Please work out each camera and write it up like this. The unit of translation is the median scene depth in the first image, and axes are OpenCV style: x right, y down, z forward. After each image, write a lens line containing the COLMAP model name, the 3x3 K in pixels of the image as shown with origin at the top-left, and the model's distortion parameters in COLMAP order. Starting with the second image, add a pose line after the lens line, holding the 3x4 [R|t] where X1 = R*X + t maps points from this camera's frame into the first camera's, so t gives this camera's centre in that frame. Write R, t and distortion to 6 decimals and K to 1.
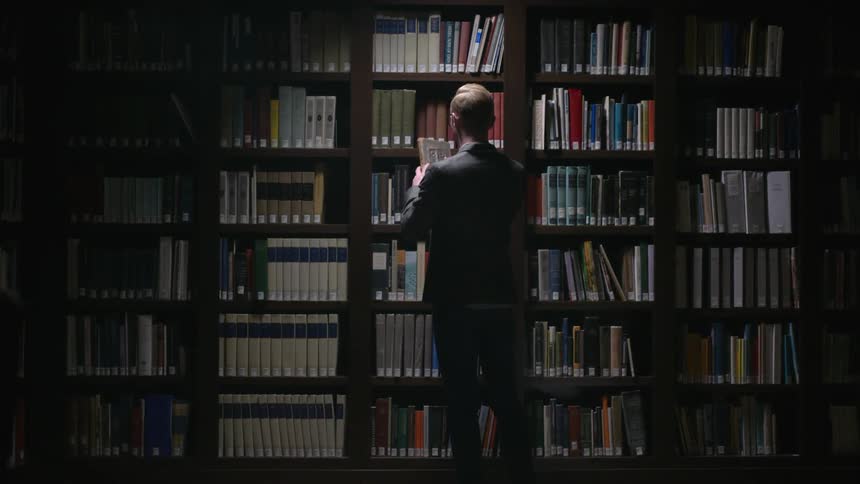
lens RADIAL K [[4023.4, 0, 431.0], [0, 4023.4, 241.8], [0, 0, 1]] dist [0.158994, 0.000000]
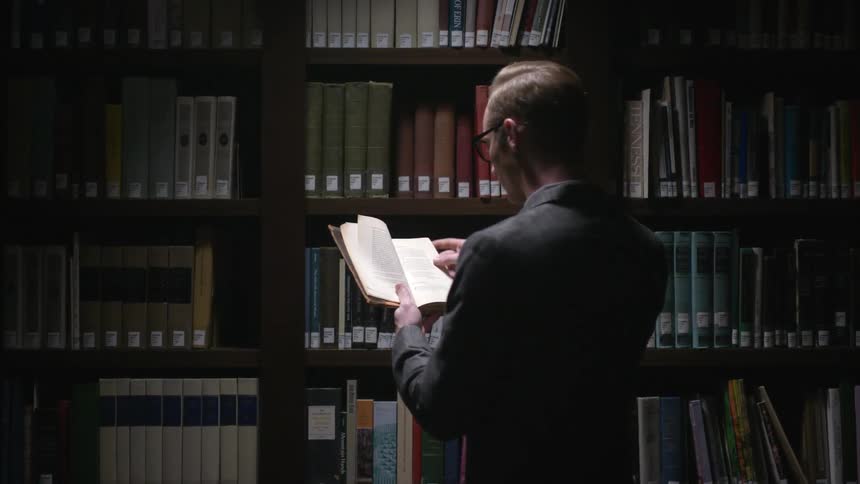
lens RADIAL K [[4023.4, 0, 432.1], [0, 4023.4, 207.3], [0, 0, 1]] dist [0.158994, 0.000000]
pose [[0.999909, -0.007286, -0.011348, 0.006822], [0.007045, 0.999752, -0.021116, -0.011305], [0.011499, 0.021034, 0.999713, 0.494315]]
